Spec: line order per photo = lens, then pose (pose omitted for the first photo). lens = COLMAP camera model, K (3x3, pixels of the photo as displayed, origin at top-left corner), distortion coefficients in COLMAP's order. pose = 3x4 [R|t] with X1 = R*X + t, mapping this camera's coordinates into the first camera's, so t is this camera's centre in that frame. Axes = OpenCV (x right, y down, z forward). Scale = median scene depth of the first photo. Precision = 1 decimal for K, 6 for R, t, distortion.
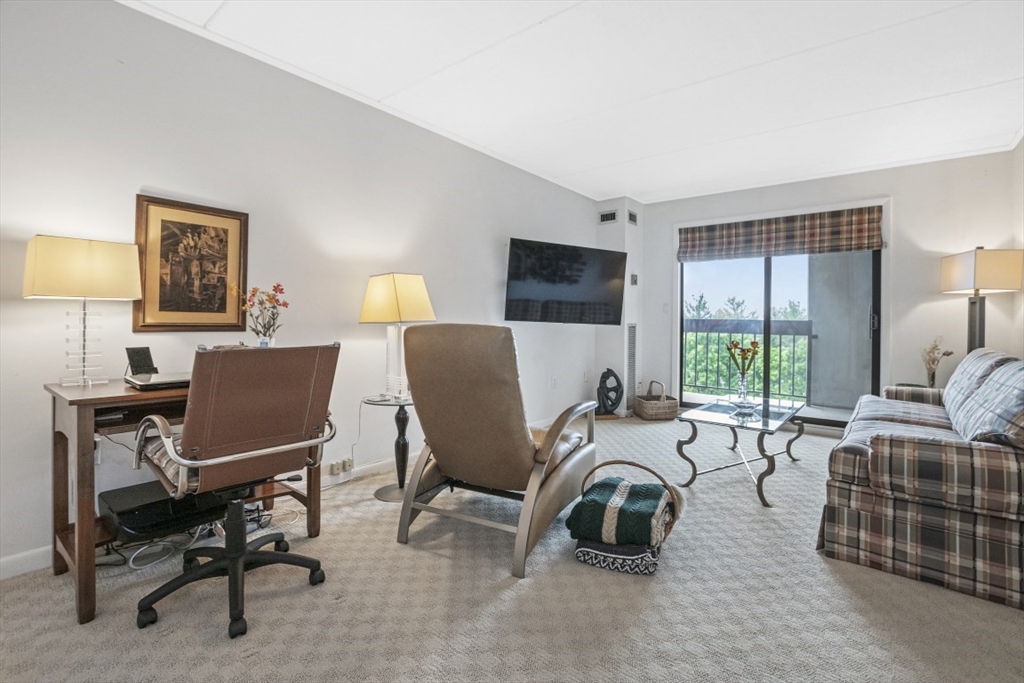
lens RADIAL K [[453.1, 0, 508.9], [0, 453.1, 321.8], [0, 0, 1]] dist [-0.019059, 0.001367]
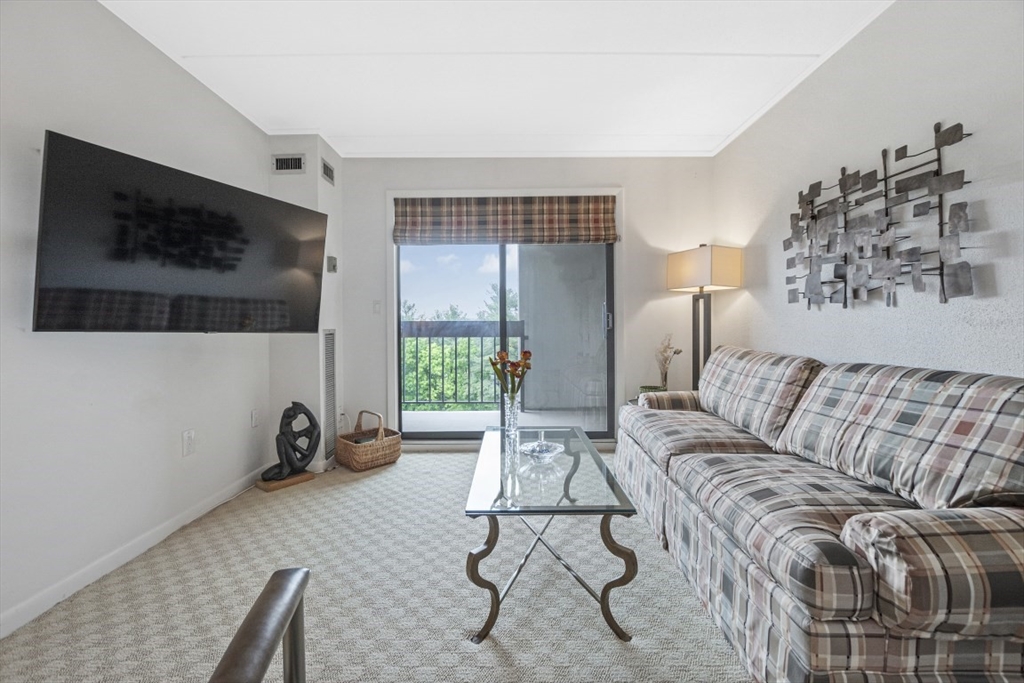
lens RADIAL K [[453.1, 0, 516.4], [0, 453.1, 321.6], [0, 0, 1]] dist [-0.019059, 0.001367]
pose [[0.758447, -0.017096, 0.651510, 0.049624], [0.021292, 0.999772, 0.001448, -0.003033], [-0.651387, 0.012774, 0.758638, 0.340686]]
